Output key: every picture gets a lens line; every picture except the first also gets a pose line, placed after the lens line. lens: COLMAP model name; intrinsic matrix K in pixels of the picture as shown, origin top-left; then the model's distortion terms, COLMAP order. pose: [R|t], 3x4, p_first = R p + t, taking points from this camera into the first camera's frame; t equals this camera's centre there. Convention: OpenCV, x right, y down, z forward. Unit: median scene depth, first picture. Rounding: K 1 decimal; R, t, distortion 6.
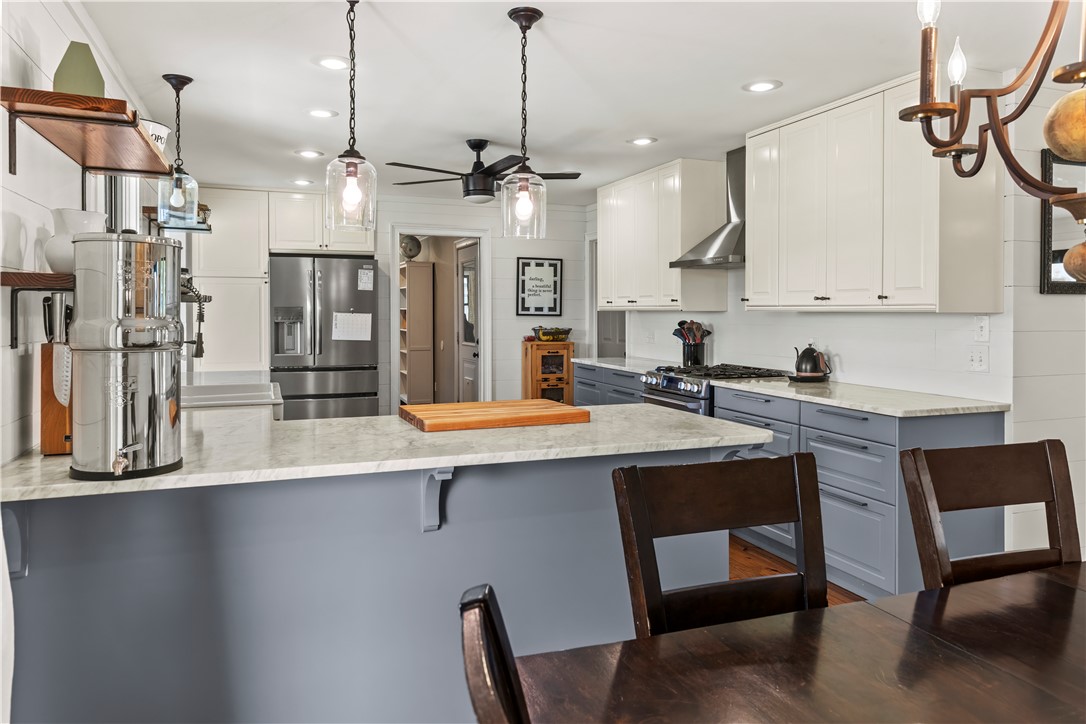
lens RADIAL K [[745.2, 0, 545.4], [0, 745.2, 335.2], [0, 0, 1]] dist [0.005051, 0.000323]
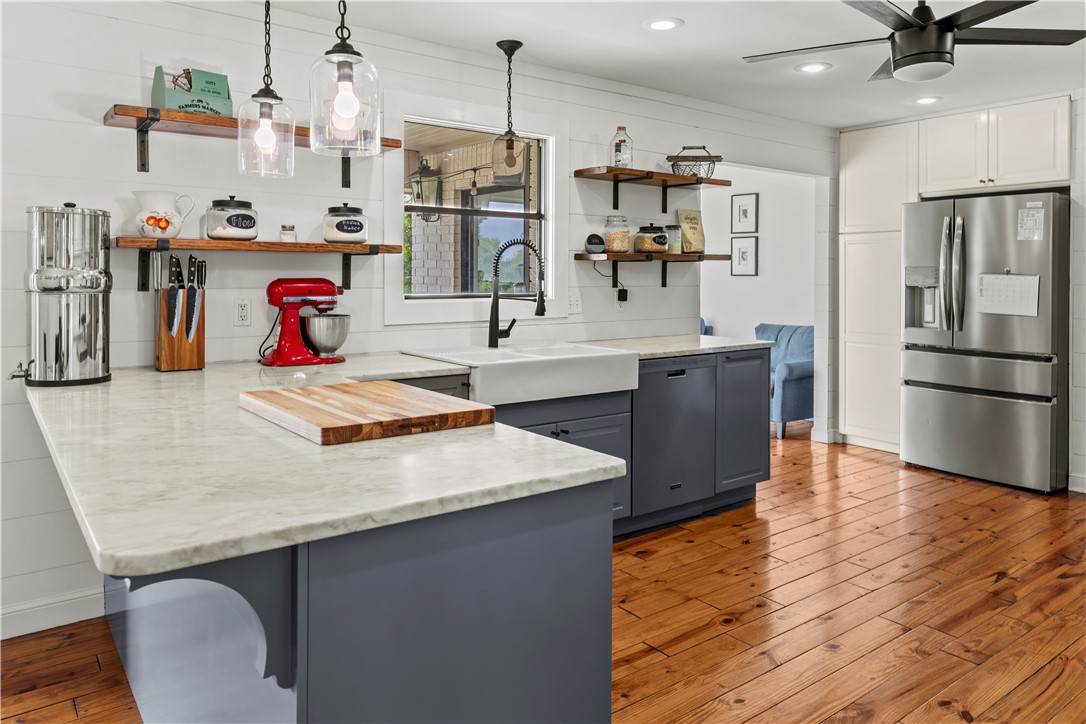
lens RADIAL K [[763.5, 0, 551.1], [0, 763.5, 290.0], [0, 0, 1]] dist [0.009322, 0.001272]
pose [[0.294320, 0.018059, -0.955536, 0.503077], [-0.035139, 0.999350, 0.008064, -0.013267], [0.955061, 0.031203, 0.294764, 0.716521]]
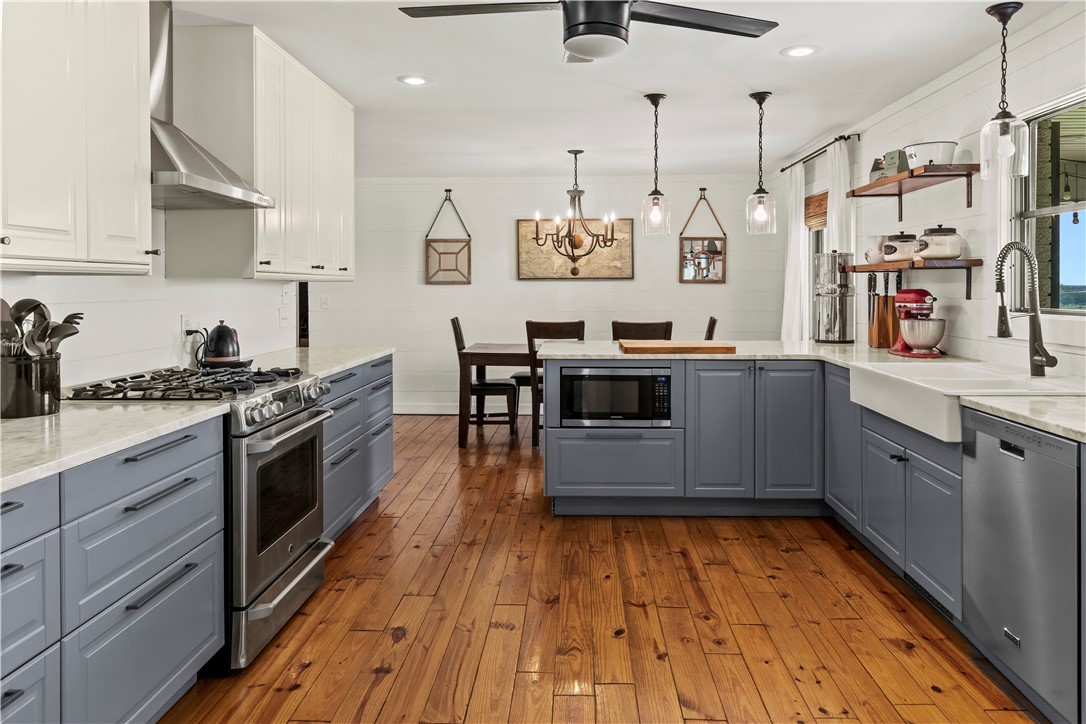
lens RADIAL K [[737.5, 0, 545.8], [0, 737.5, 301.0], [0, 0, 1]] dist [0.002625, -0.000409]
pose [[-0.919496, -0.008383, 0.393009, -0.327086], [0.012794, 0.998605, 0.051232, -0.053926], [-0.392890, 0.052136, -0.918106, 1.891110]]
